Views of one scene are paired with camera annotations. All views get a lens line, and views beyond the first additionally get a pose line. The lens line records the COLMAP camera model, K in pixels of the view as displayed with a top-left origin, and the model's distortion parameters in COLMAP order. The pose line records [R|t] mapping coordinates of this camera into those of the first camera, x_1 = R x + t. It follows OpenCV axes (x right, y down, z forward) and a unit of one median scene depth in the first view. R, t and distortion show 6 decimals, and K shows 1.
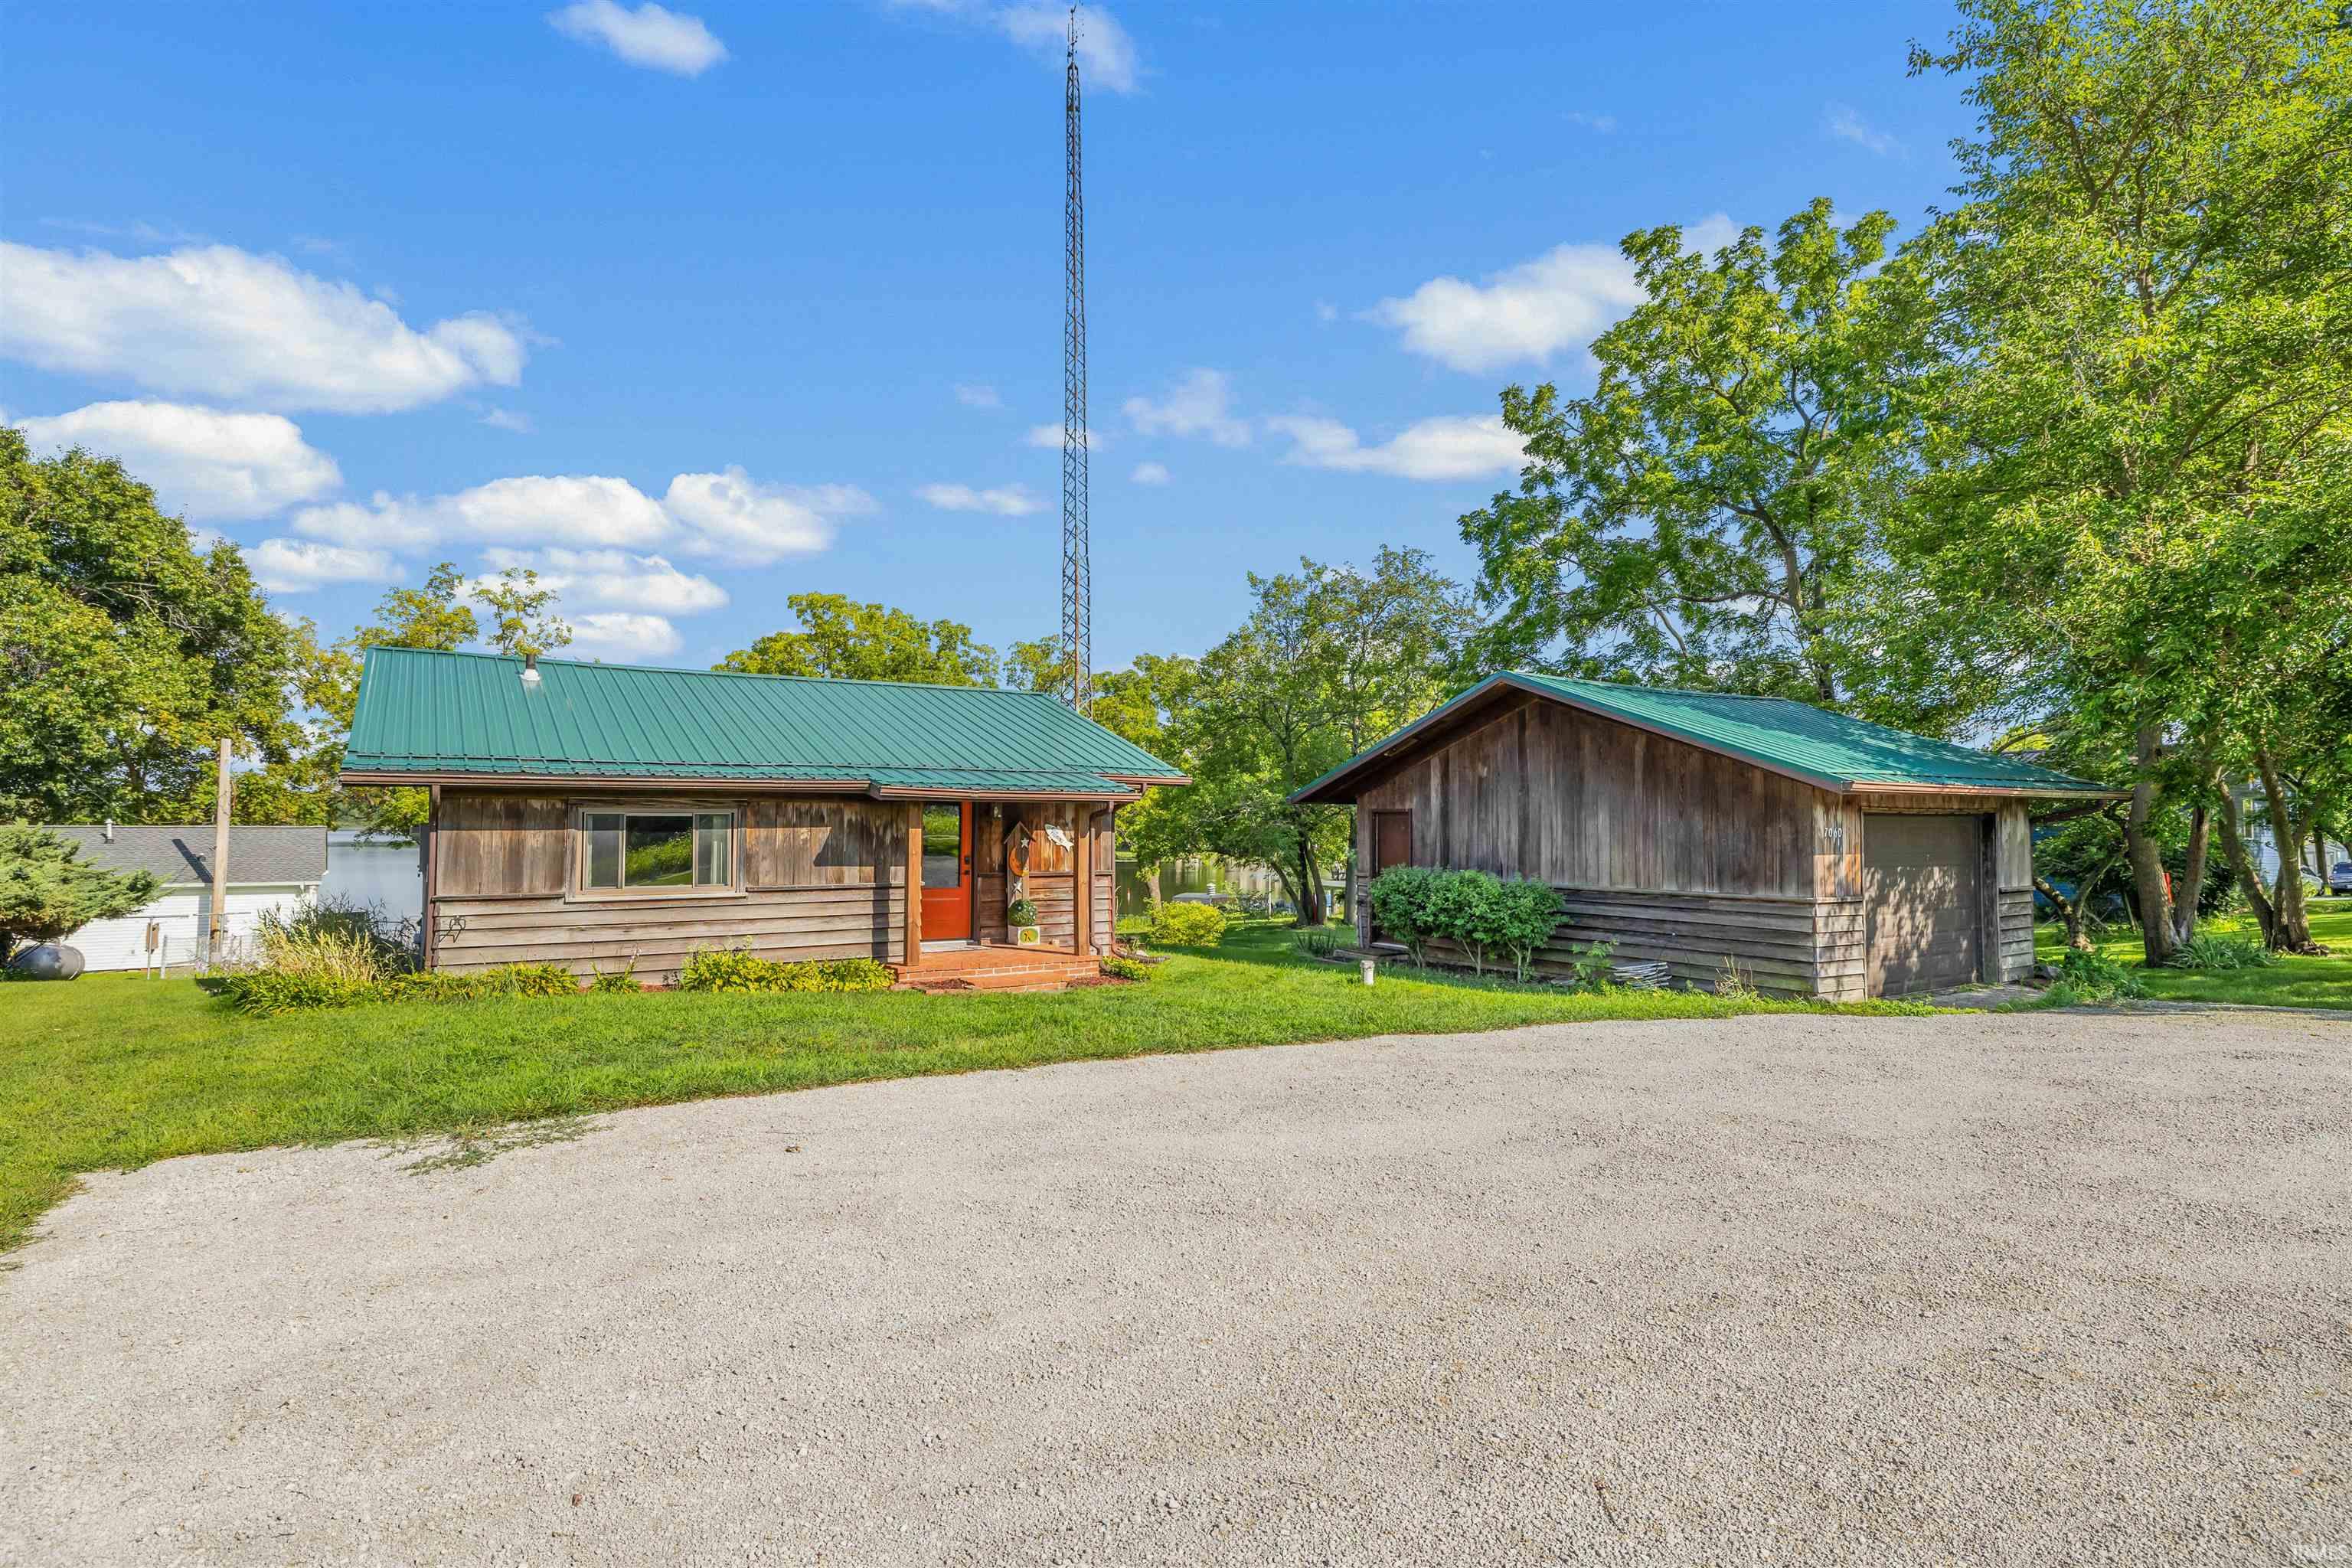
lens RADIAL K [[1183.7, 0, 1176.0], [0, 1183.7, 784.0], [0, 0, 1]] dist [-0.011166, 0.000109]
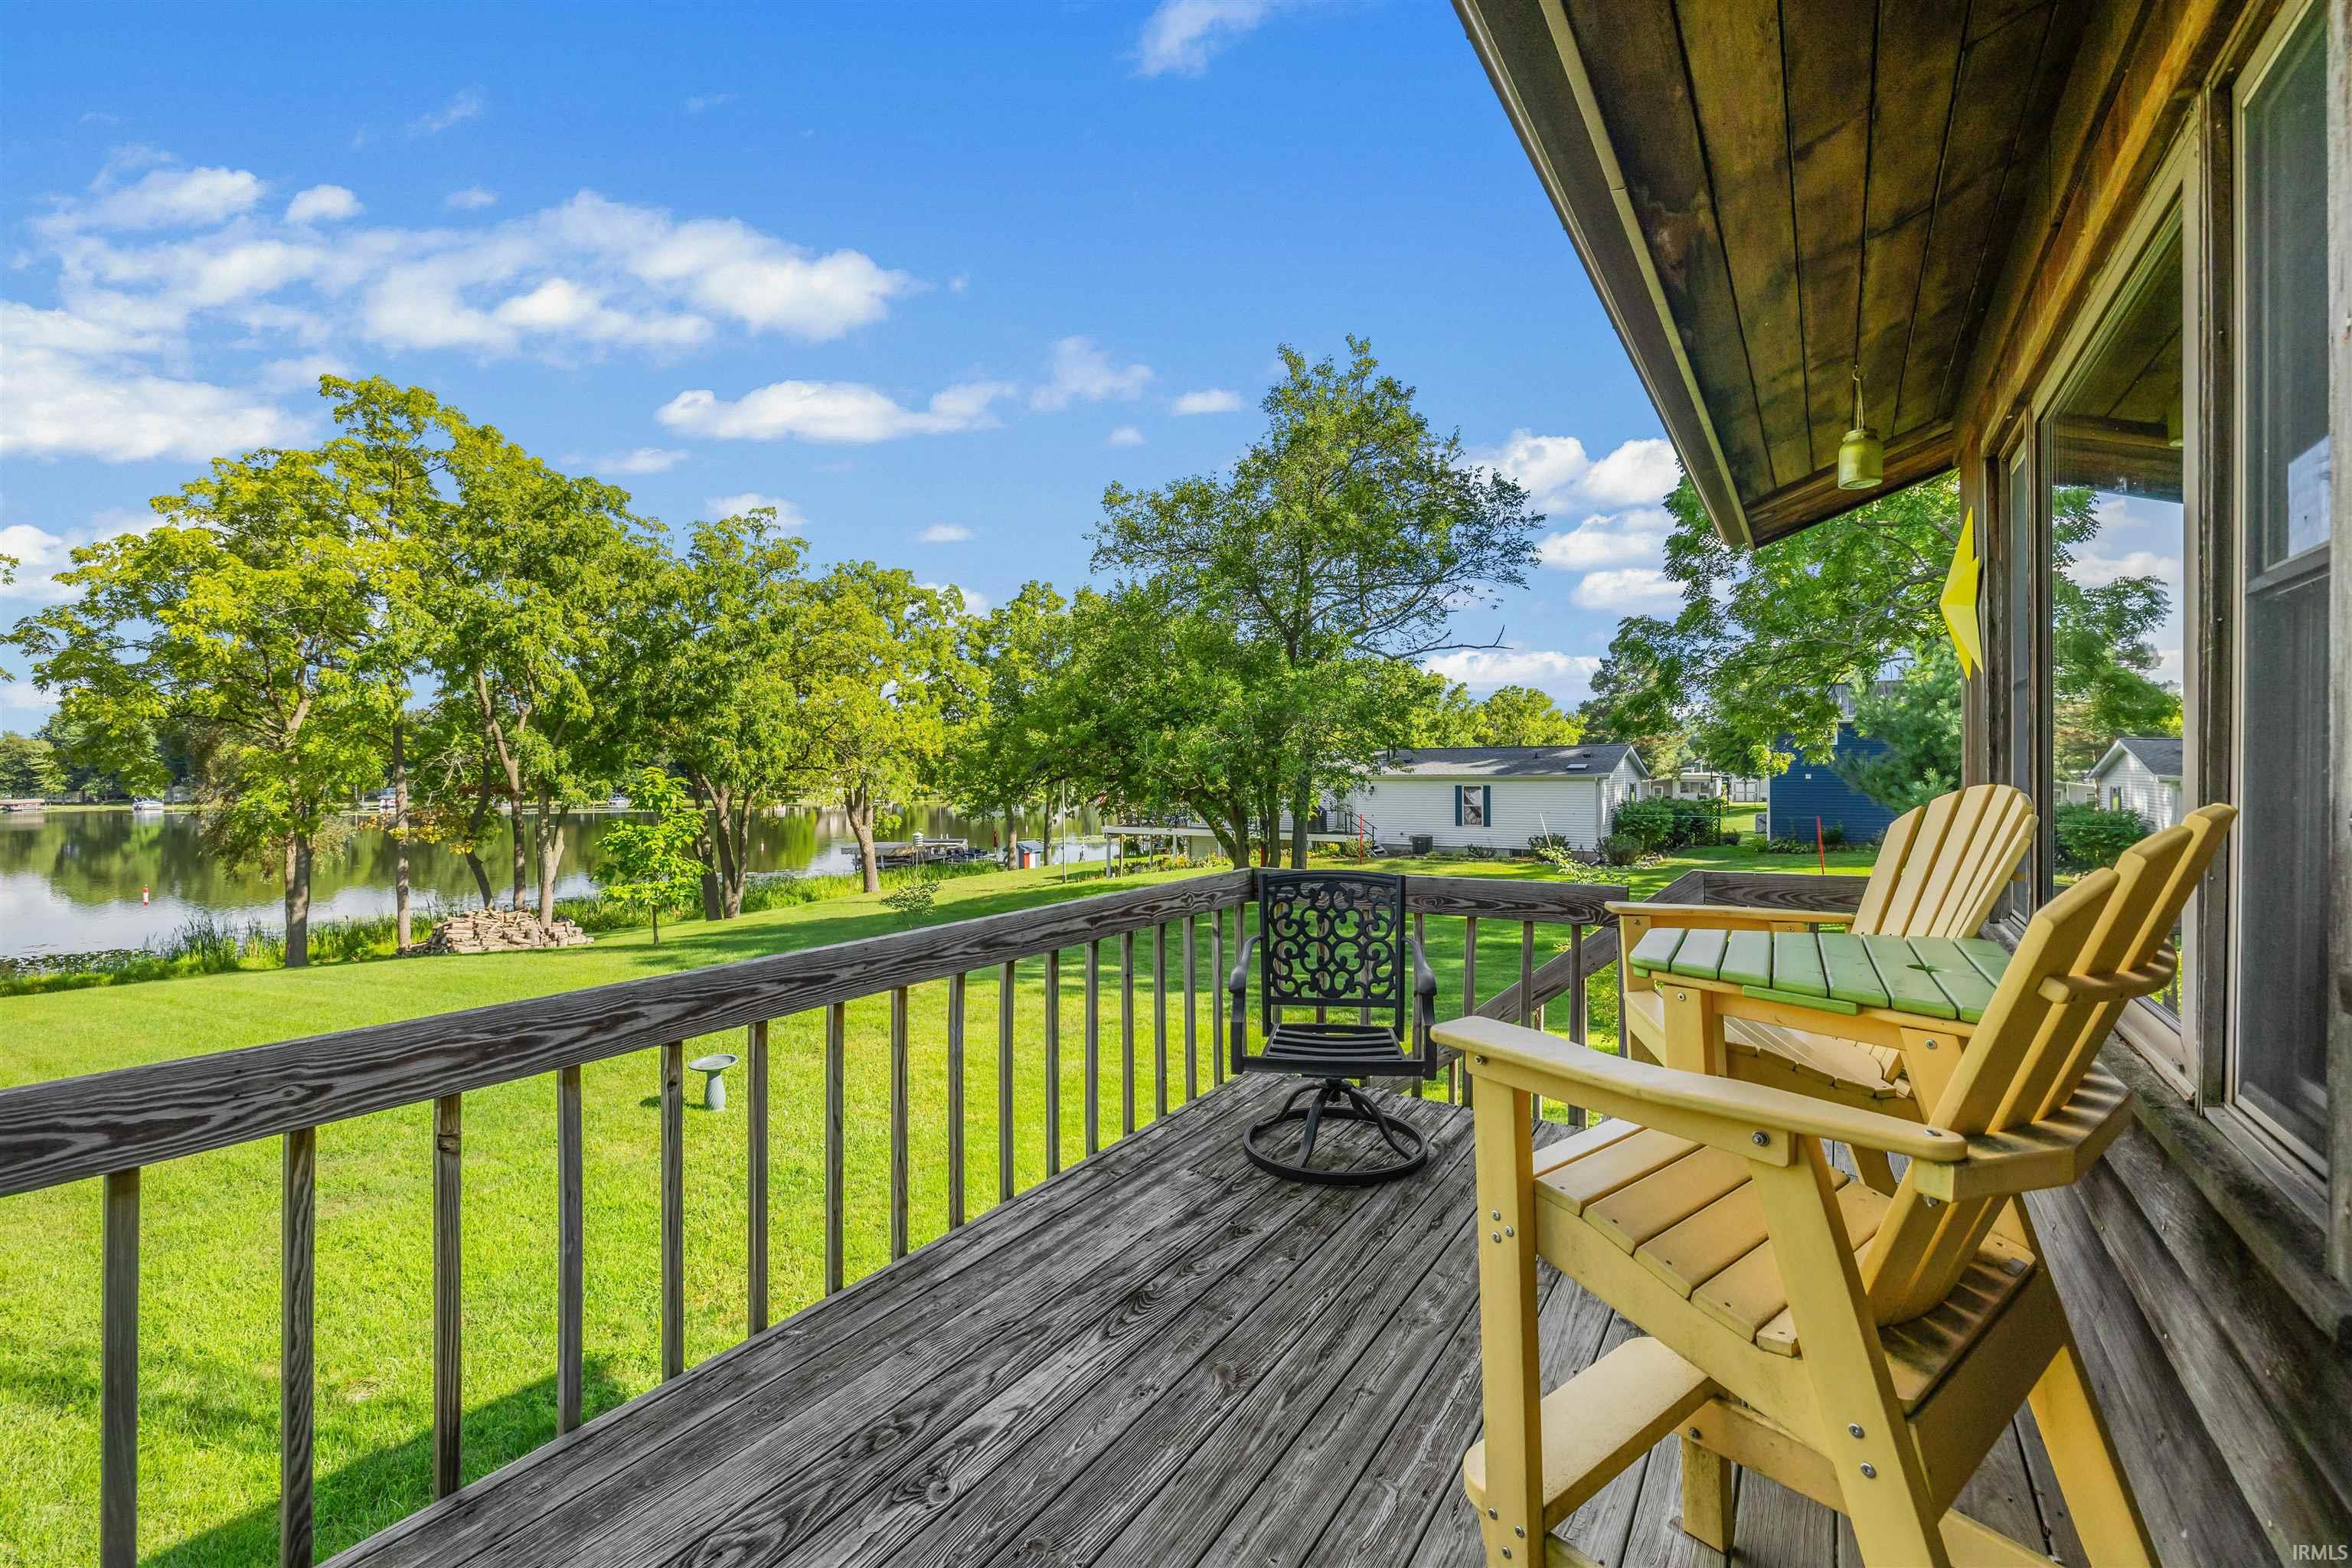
lens RADIAL K [[995.9, 0, 1171.5], [0, 995.9, 767.5], [0, 0, 1]] dist [-0.000328, 0.000206]
pose [[0.915026, -0.006562, 0.403342, -0.211013], [-0.004908, 0.999613, 0.027399, 0.030572], [-0.403365, -0.027050, 0.914639, 0.554152]]
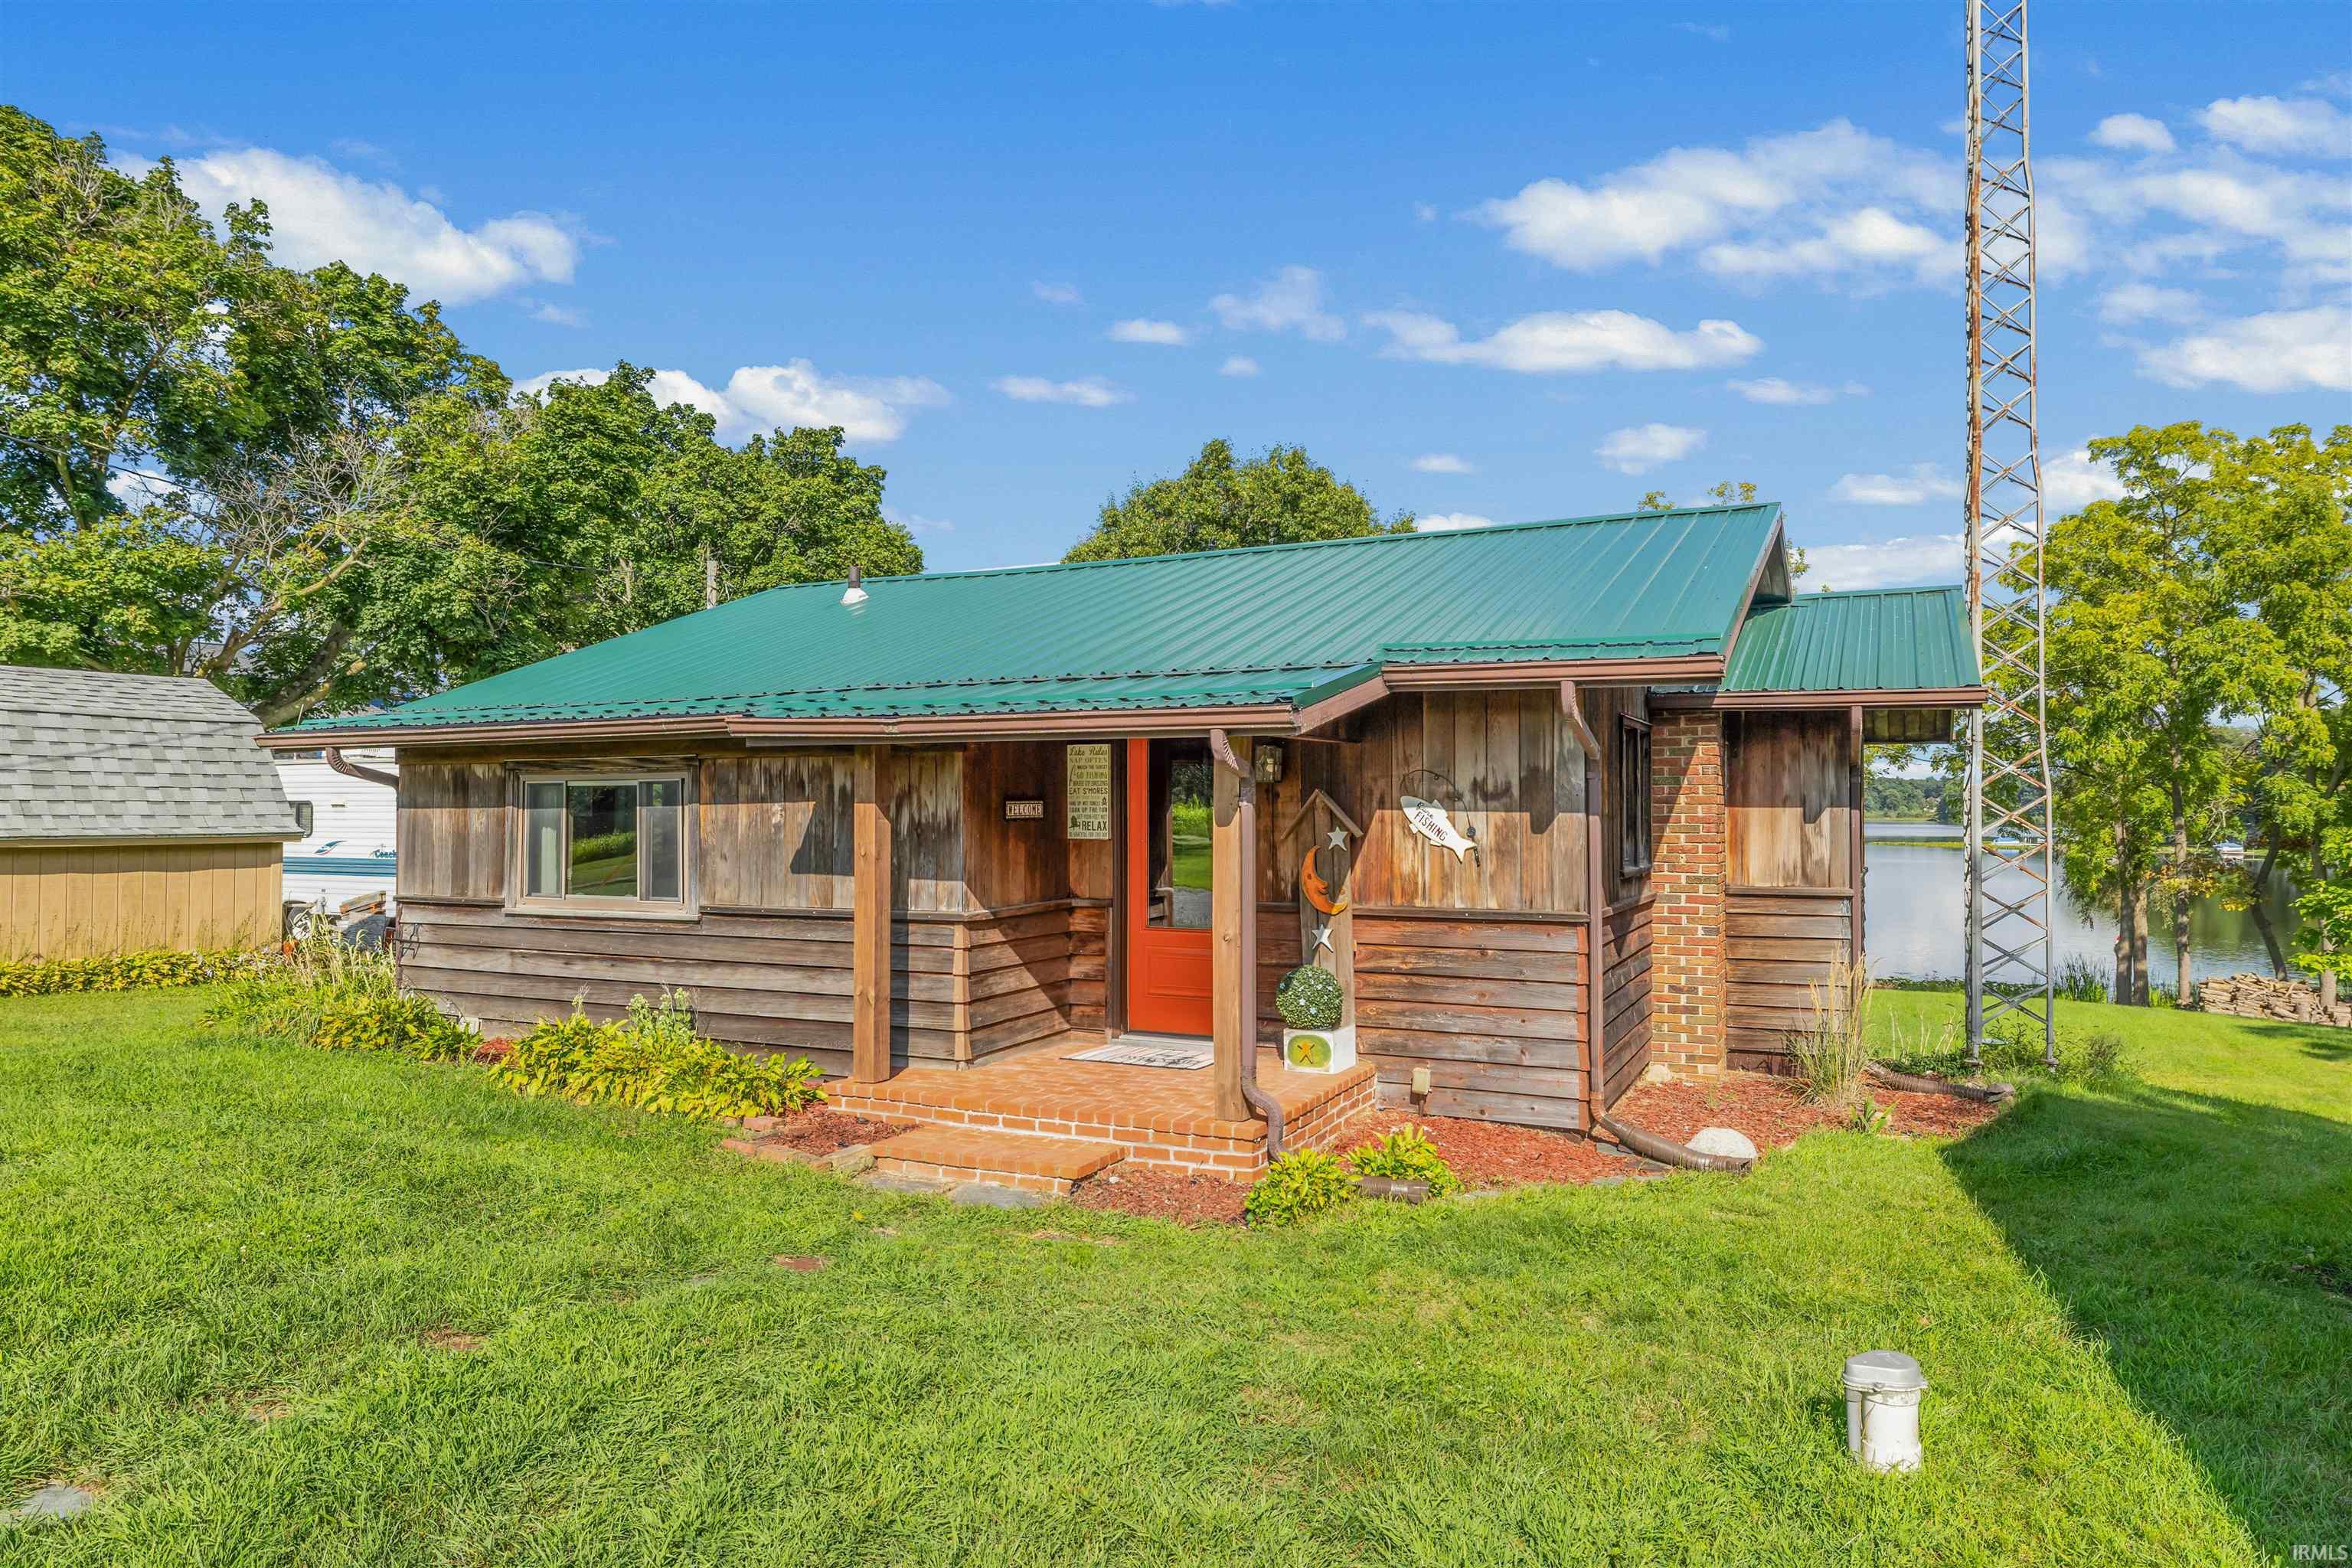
lens RADIAL K [[1483.9, 0, 1162.5], [0, 1483.9, 786.8], [0, 0, 1]] dist [-0.000849, -0.000693]
pose [[0.513175, -0.017190, -0.858112, 0.128751], [0.029128, 0.999572, -0.002605, 0.012435], [0.857790, -0.023658, 0.513456, 0.273341]]
